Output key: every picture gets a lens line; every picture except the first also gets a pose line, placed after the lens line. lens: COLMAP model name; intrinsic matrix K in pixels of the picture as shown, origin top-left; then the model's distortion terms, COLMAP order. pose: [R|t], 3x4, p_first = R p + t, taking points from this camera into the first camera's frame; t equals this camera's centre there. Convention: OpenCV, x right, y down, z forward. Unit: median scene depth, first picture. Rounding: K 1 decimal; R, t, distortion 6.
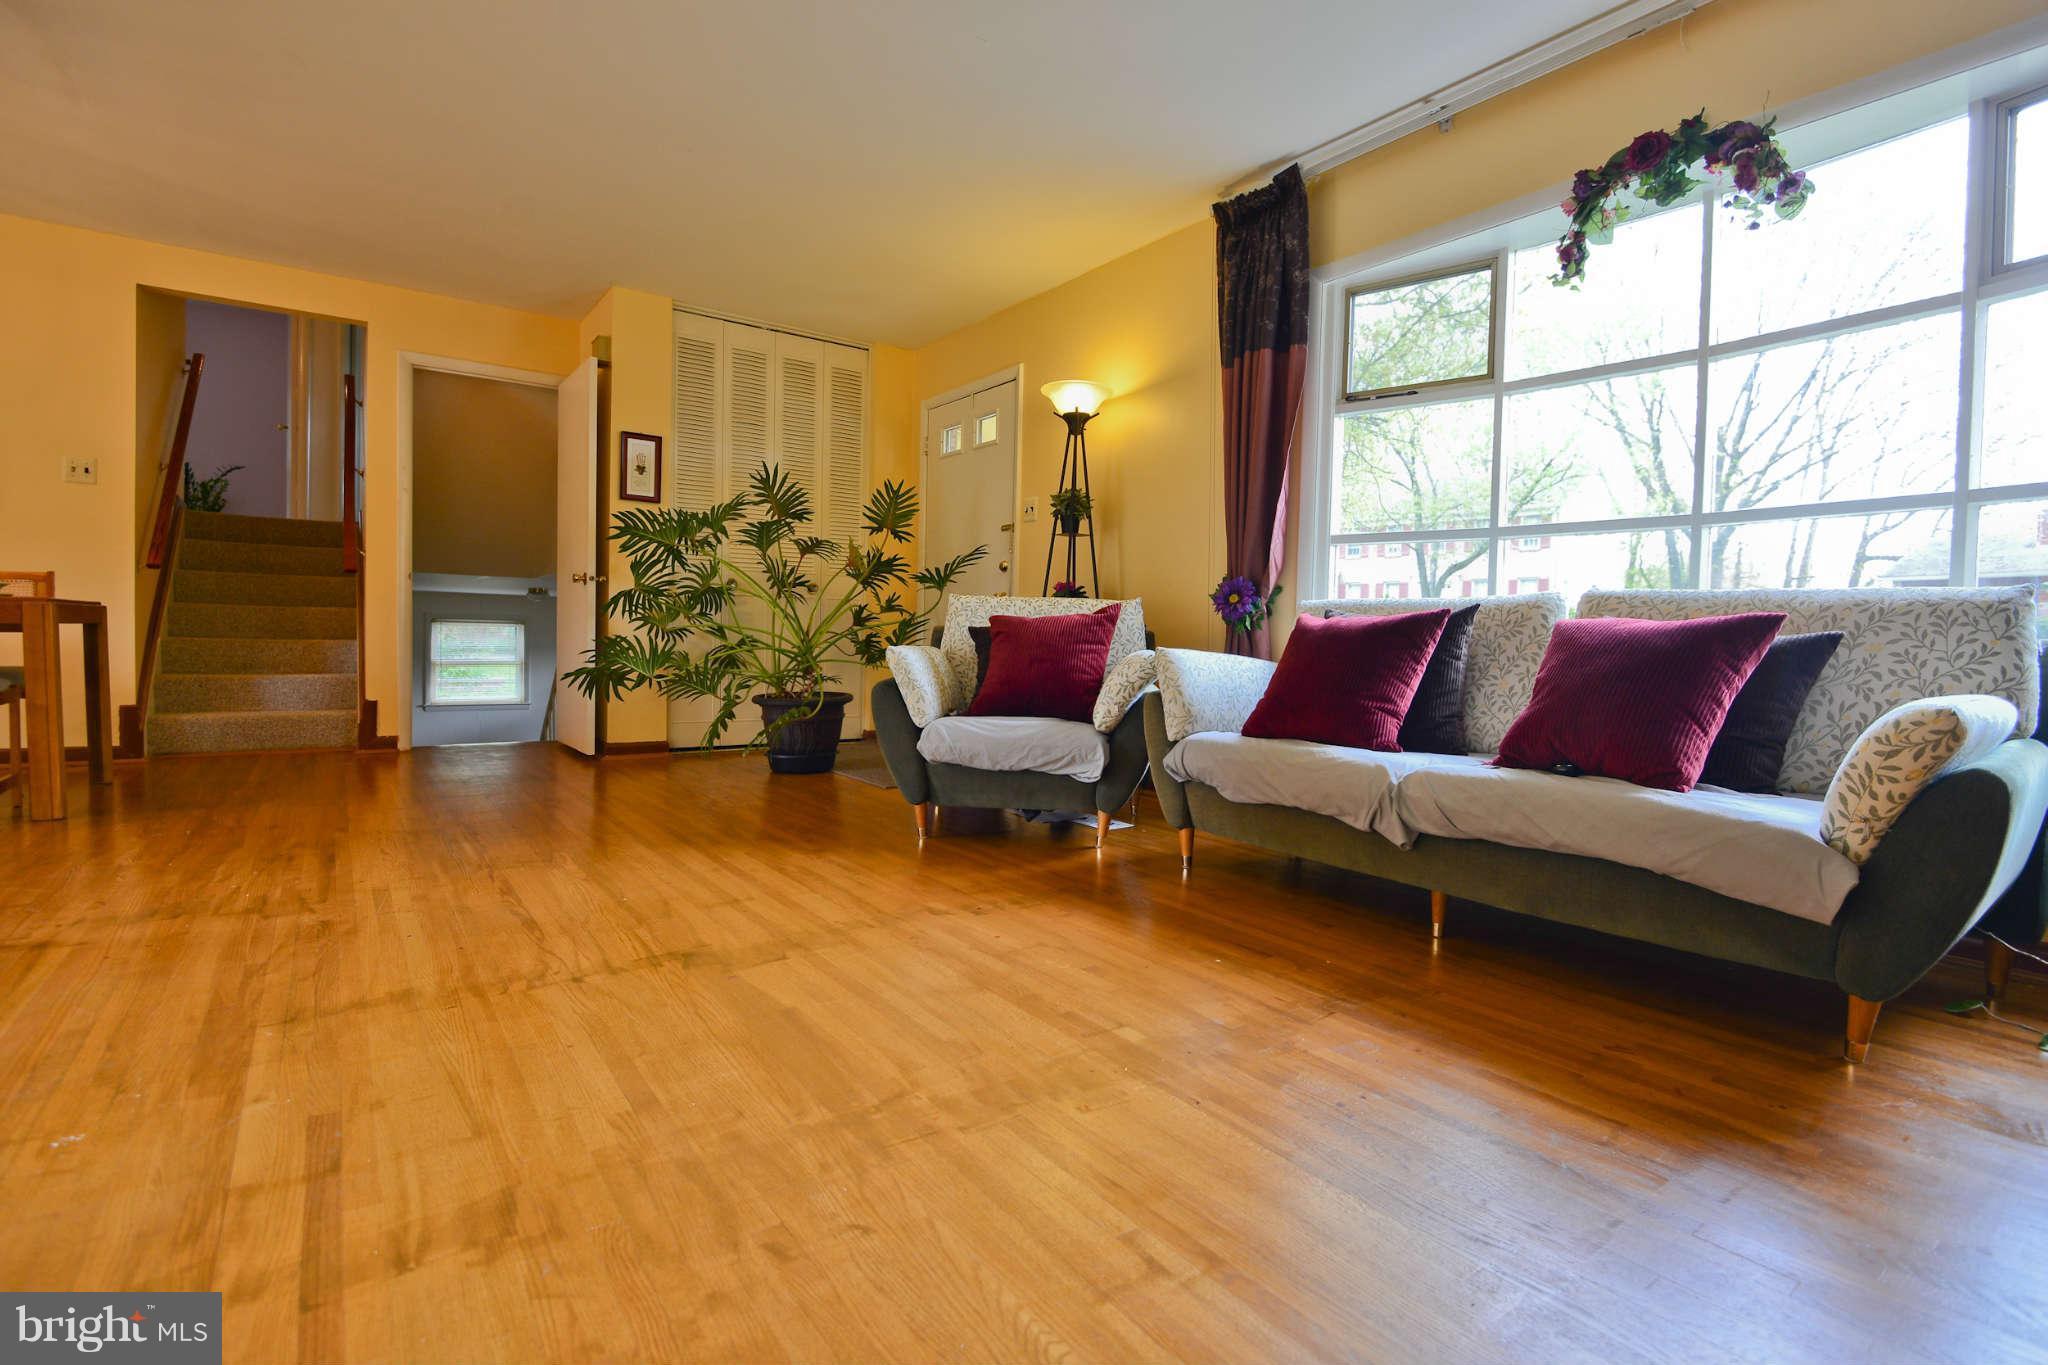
lens RADIAL K [[952.5, 0, 1025.8], [0, 952.5, 670.0], [0, 0, 1]] dist [-0.002846, -0.010953]
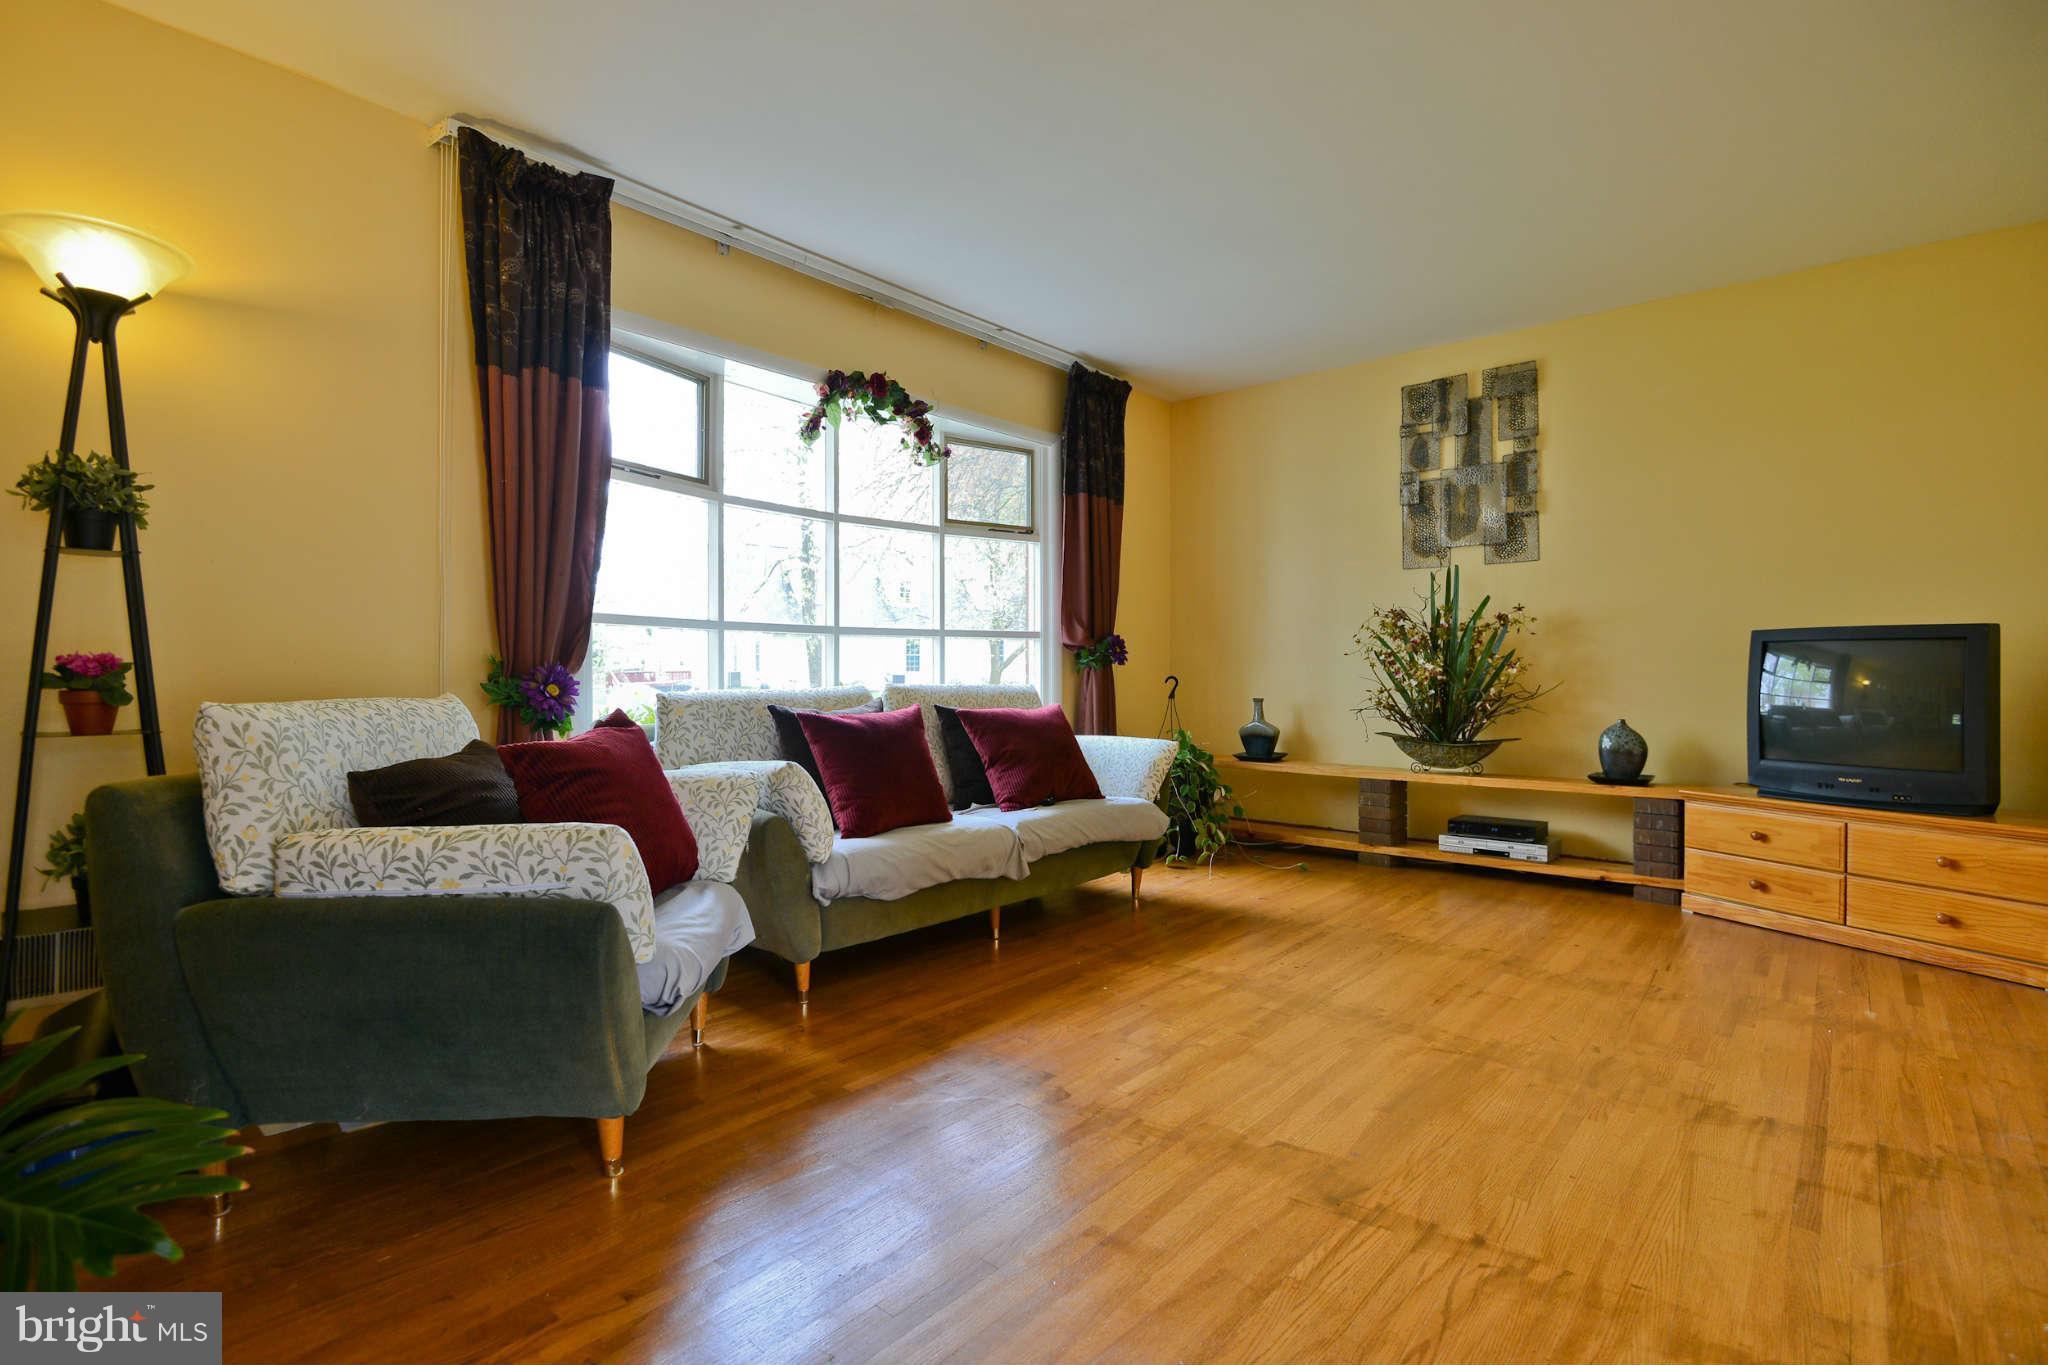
lens RADIAL K [[952.5, 0, 1025.8], [0, 952.5, 670.0], [0, 0, 1]] dist [-0.002846, -0.010953]
pose [[-0.221510, -0.024959, 0.974839, -1.098882], [0.030170, 0.999018, 0.032434, -0.189623], [-0.974691, 0.036595, -0.220539, 1.451294]]
